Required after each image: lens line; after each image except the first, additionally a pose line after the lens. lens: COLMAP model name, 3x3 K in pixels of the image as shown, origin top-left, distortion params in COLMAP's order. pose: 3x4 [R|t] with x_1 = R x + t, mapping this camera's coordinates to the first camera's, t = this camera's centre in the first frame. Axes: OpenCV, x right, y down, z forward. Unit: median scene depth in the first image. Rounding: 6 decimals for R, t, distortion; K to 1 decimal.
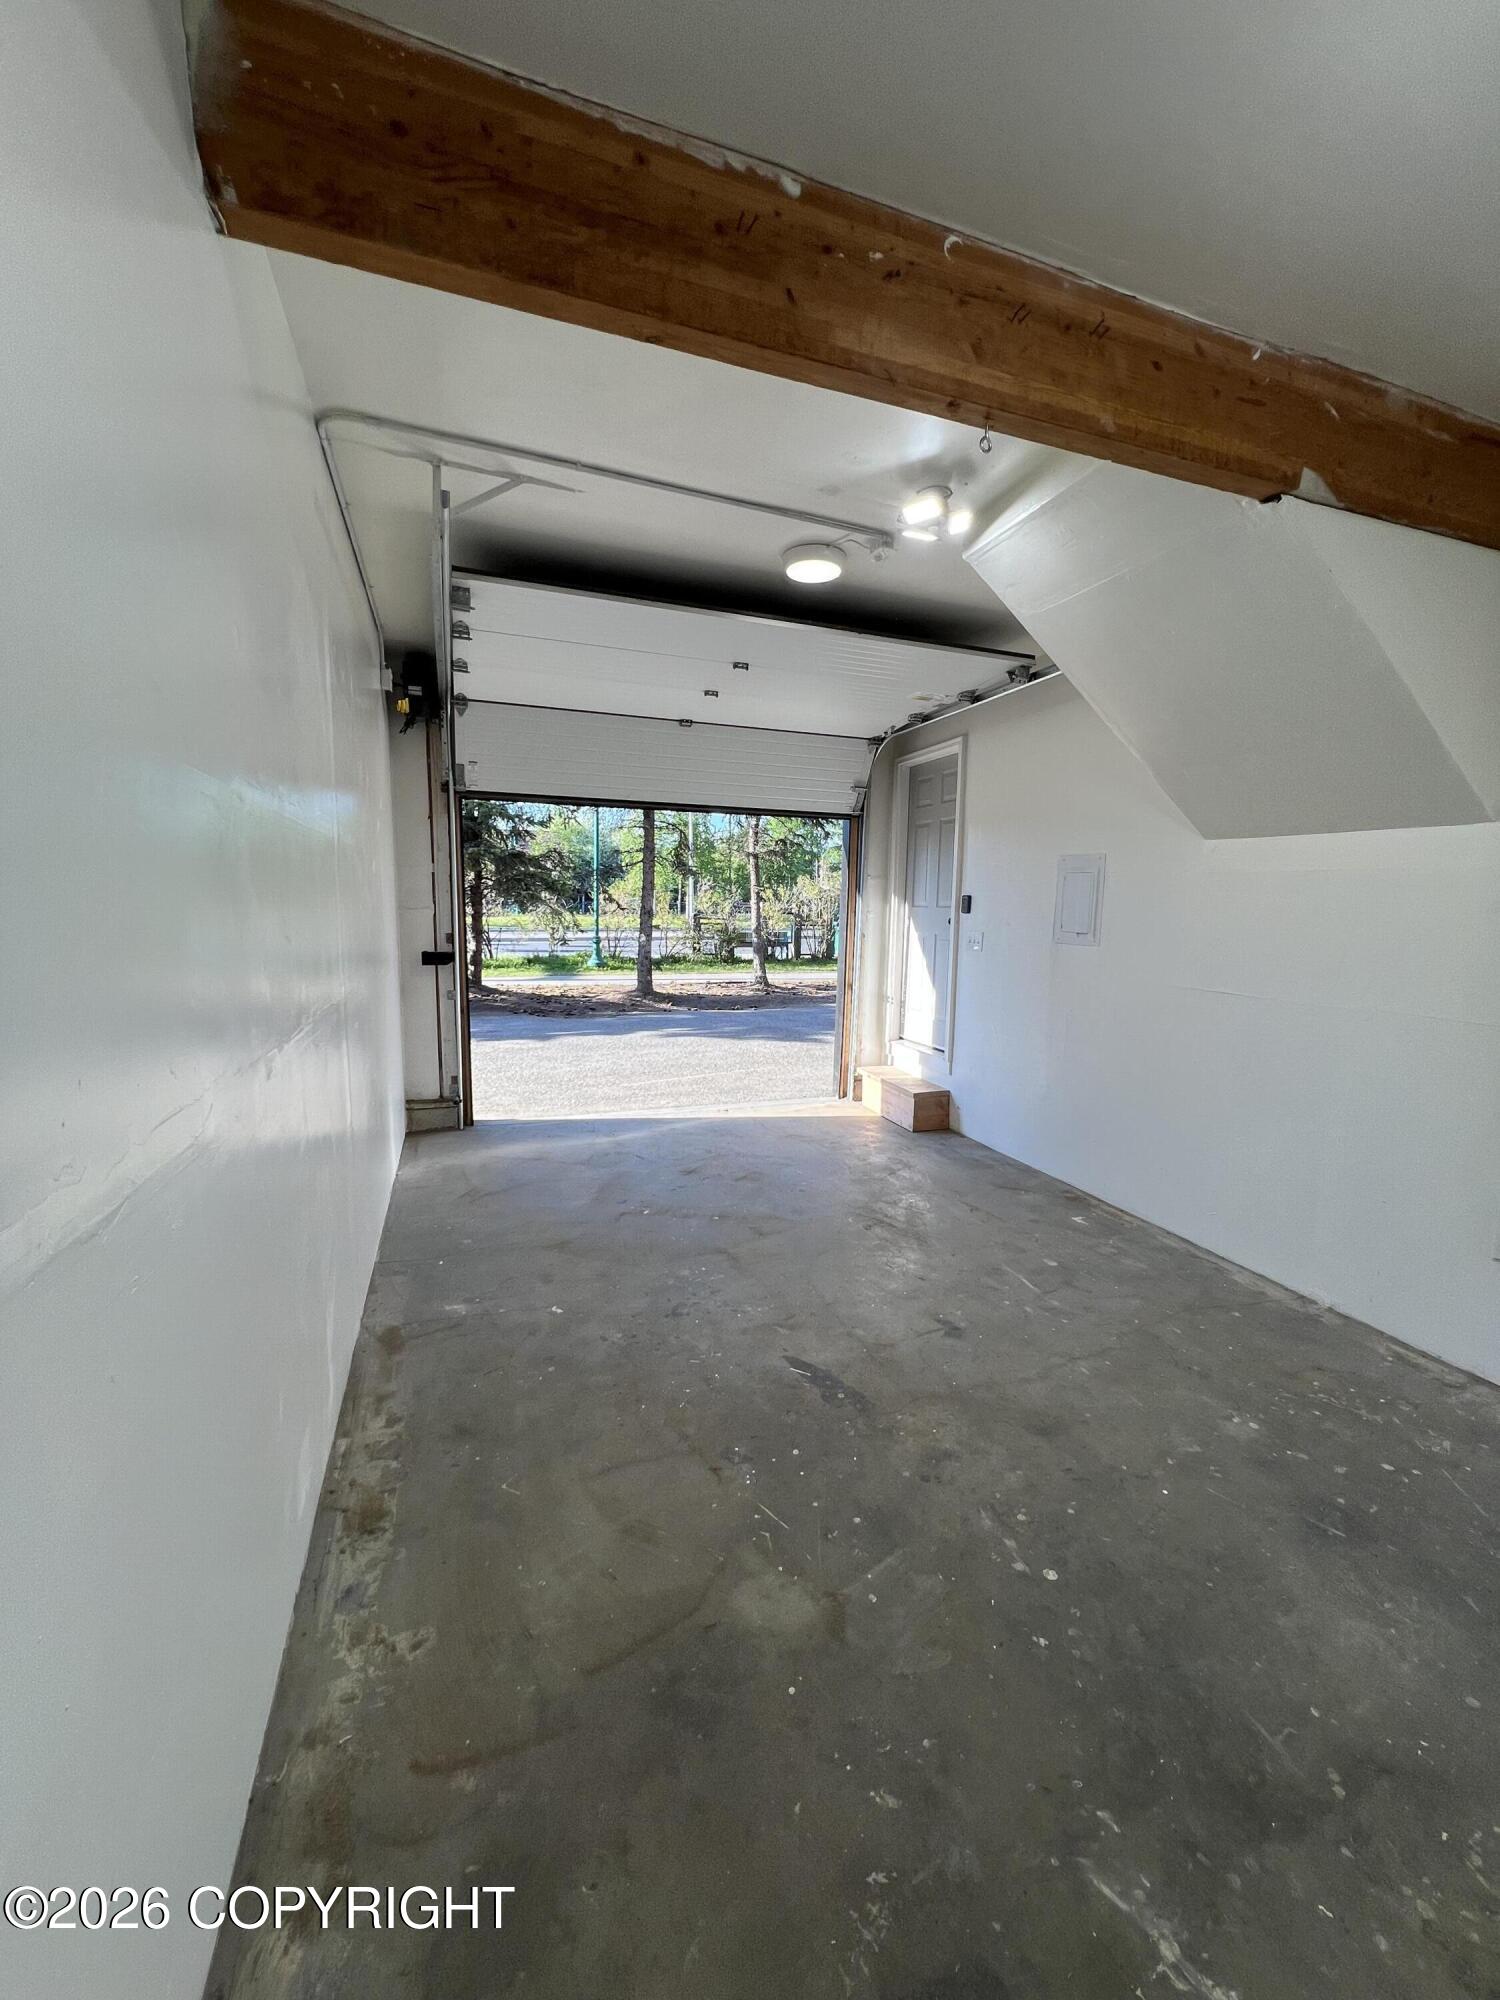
lens RADIAL K [[802.8, 0, 745.6], [0, 802.8, 1001.2], [0, 0, 1]] dist [-0.002095, 0.000923]
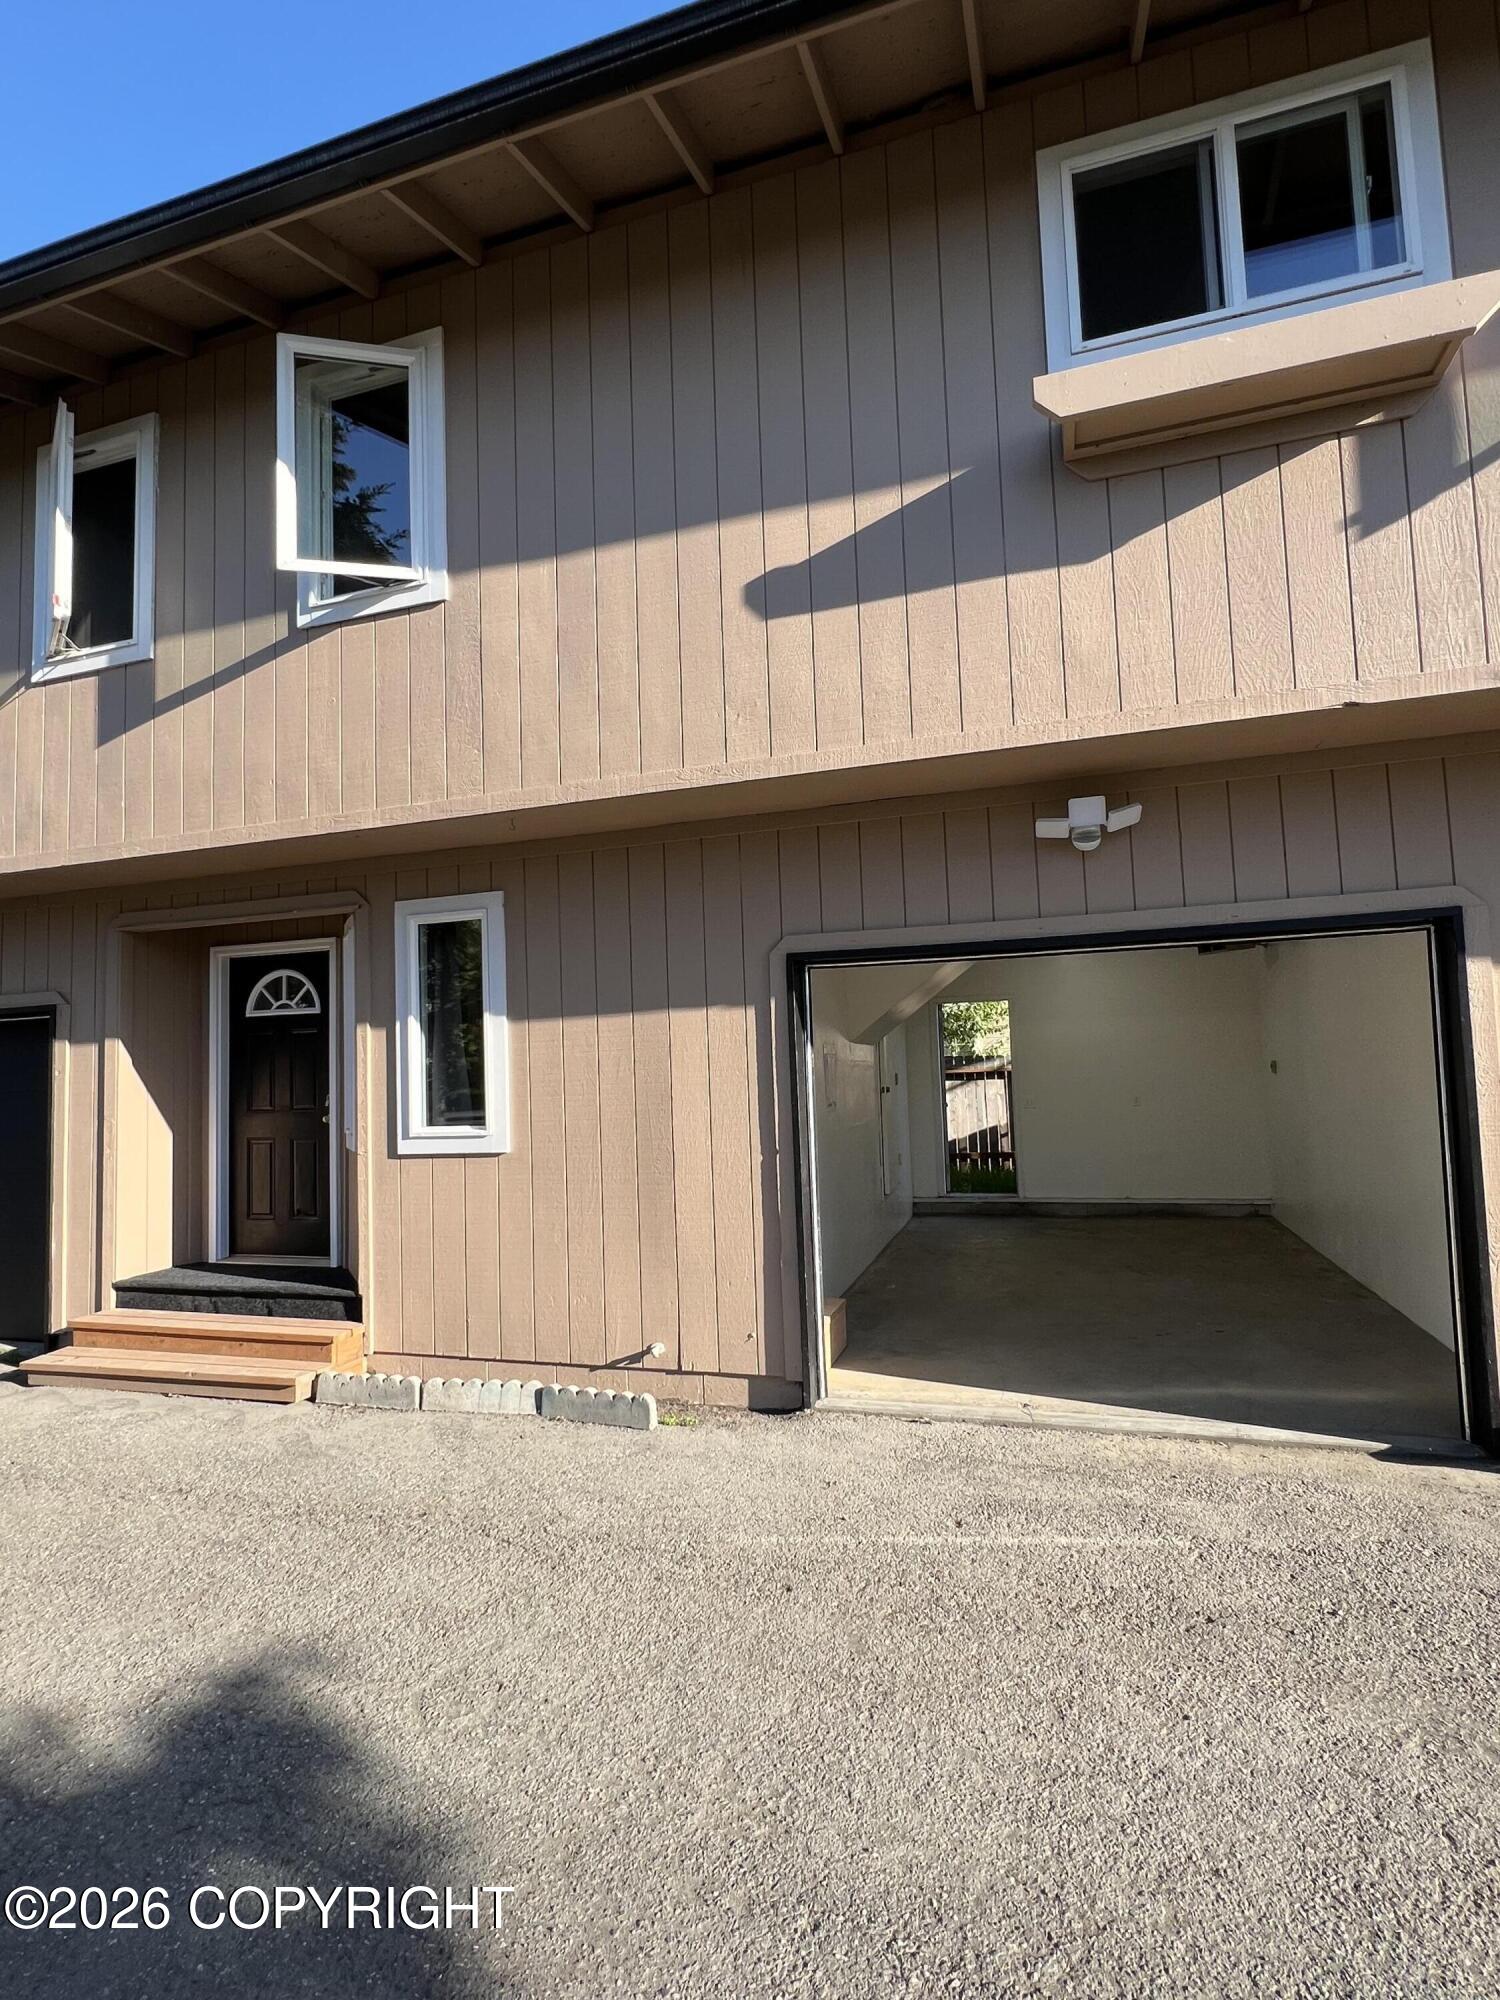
lens RADIAL K [[994.9, 0, 741.6], [0, 994.9, 1005.4], [0, 0, 1]] dist [0.002381, -0.002330]
pose [[-0.799154, 0.048961, 0.599129, -0.650576], [0.095826, 0.994308, 0.046564, -0.472554], [-0.593440, 0.094624, -0.799297, 3.352646]]
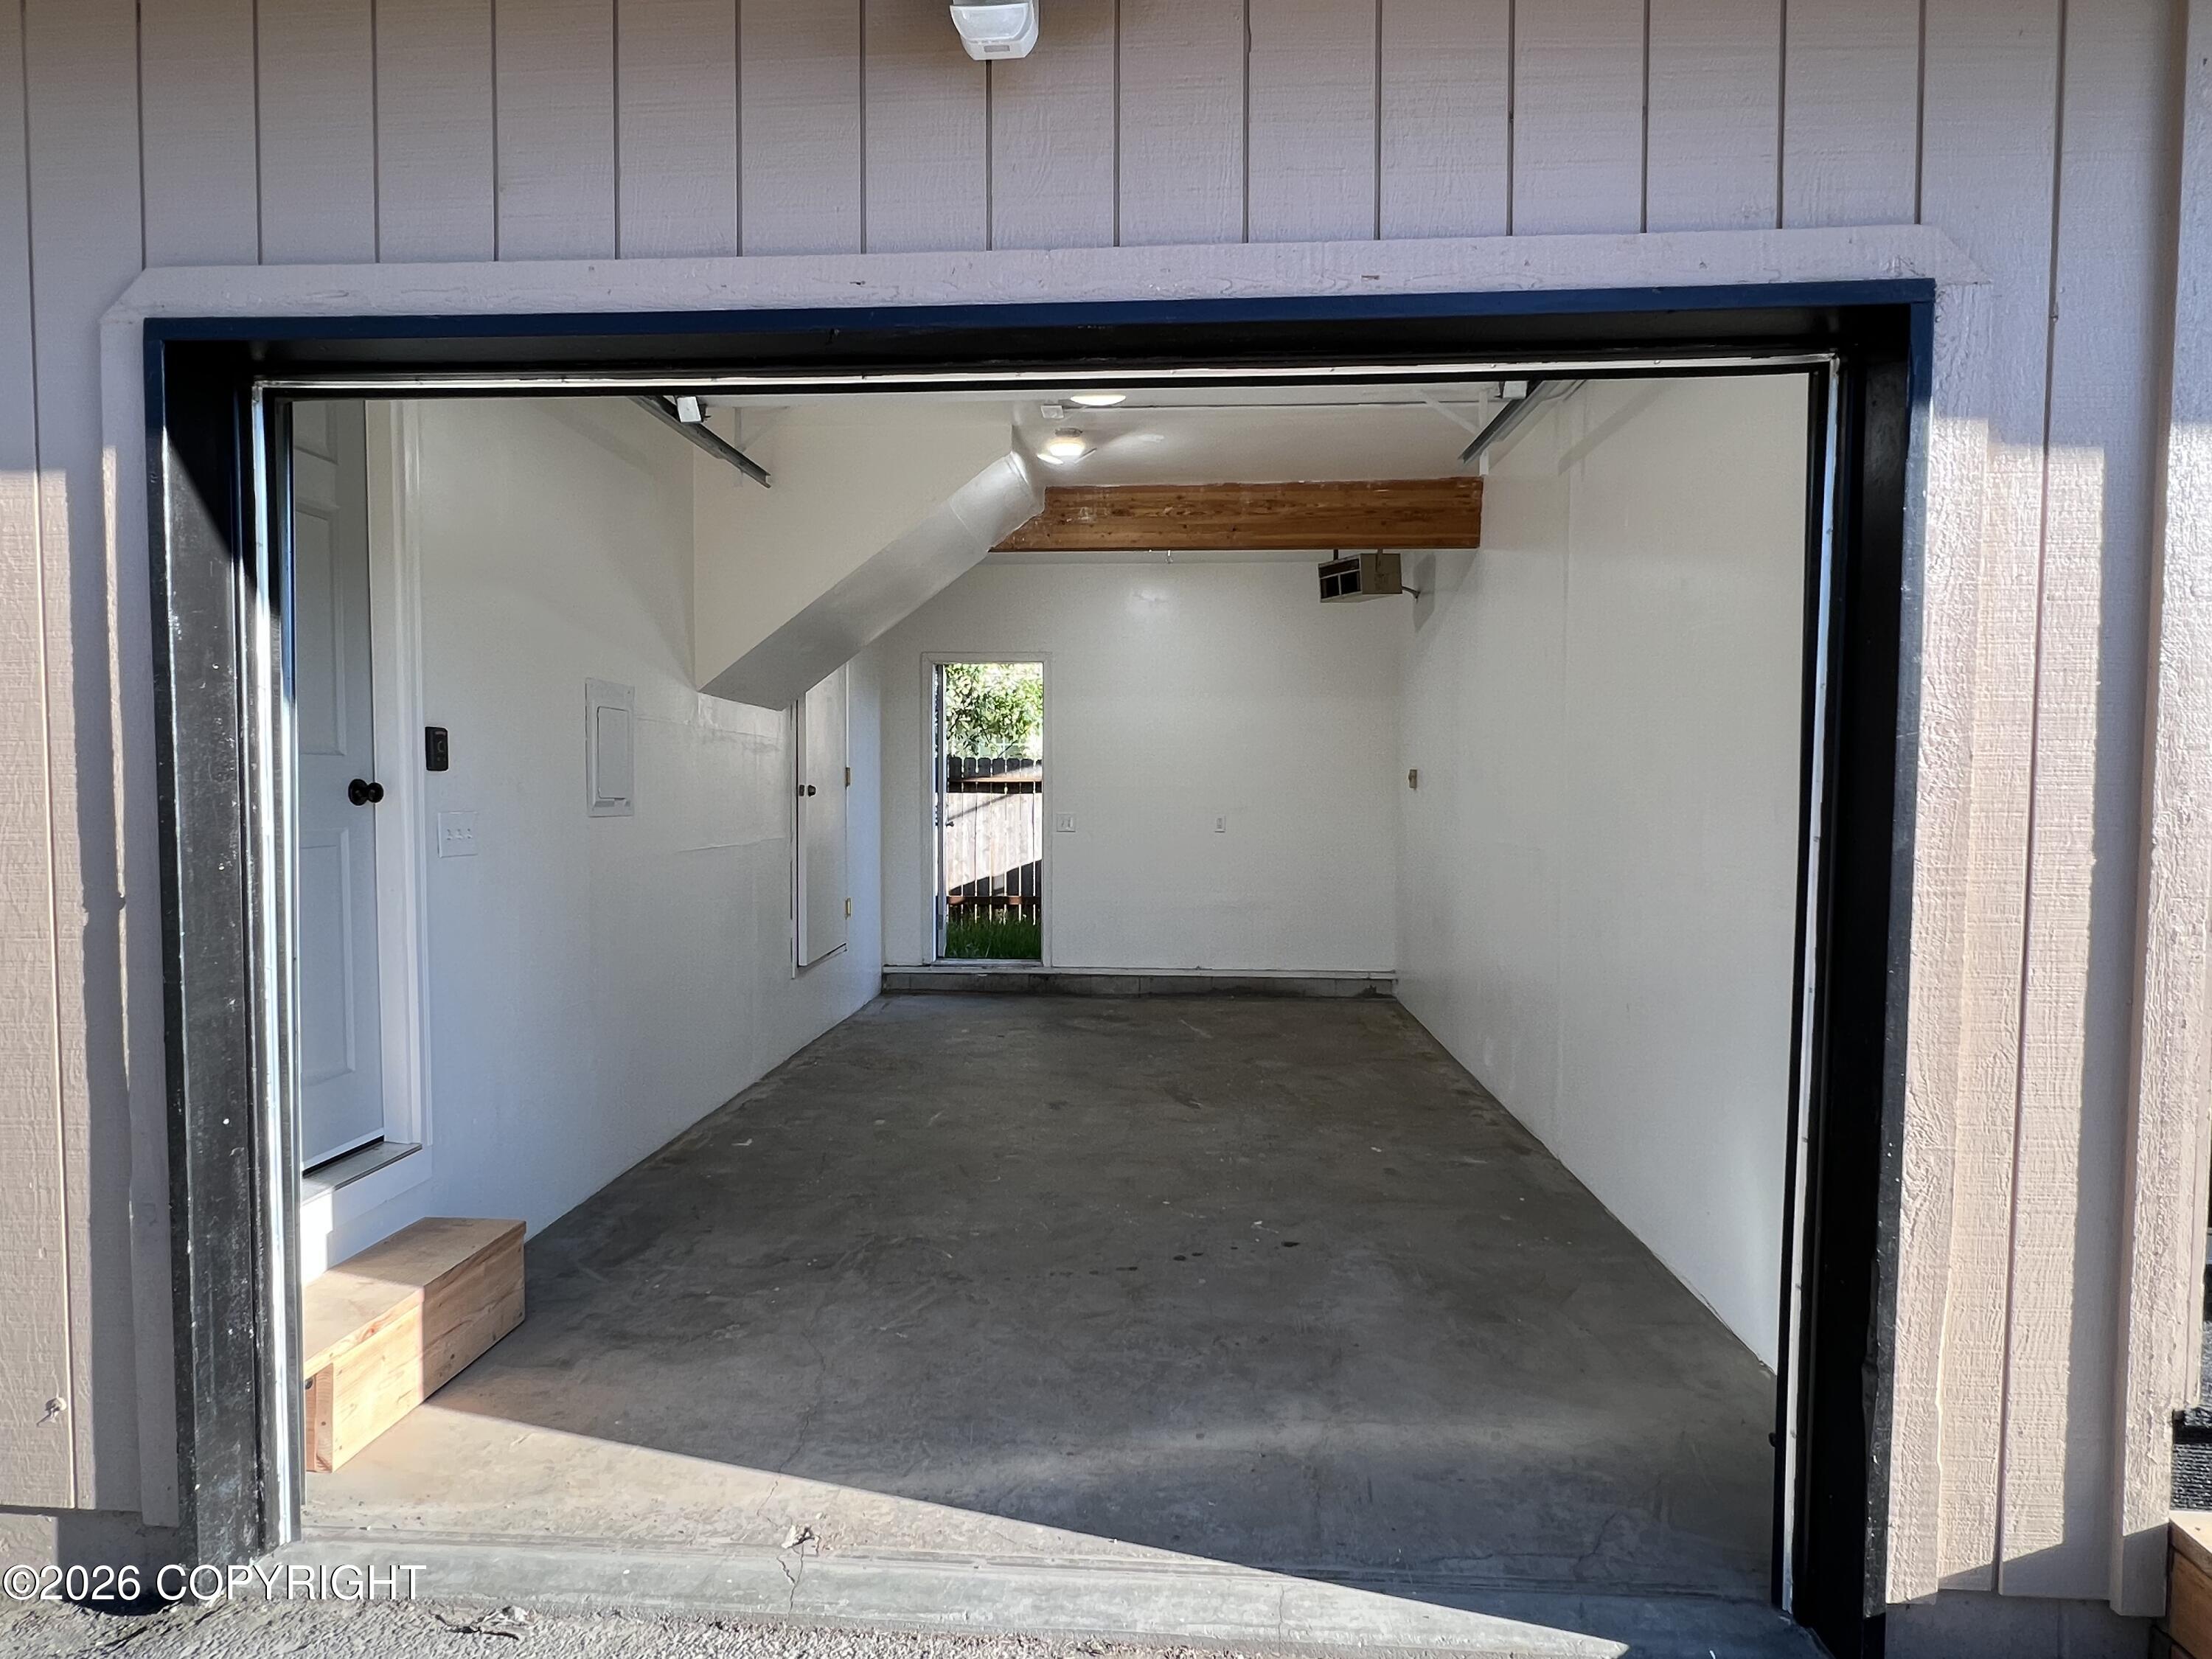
lens RADIAL K [[1188.4, 0, 1110.8], [0, 1188.4, 834.4], [0, 0, 1]] dist [0.004595, -0.000806]
pose [[-0.921805, -0.036622, 0.385921, -0.492002], [0.027866, 0.986692, 0.160194, -0.284108], [-0.386652, 0.158422, -0.908517, 2.442840]]
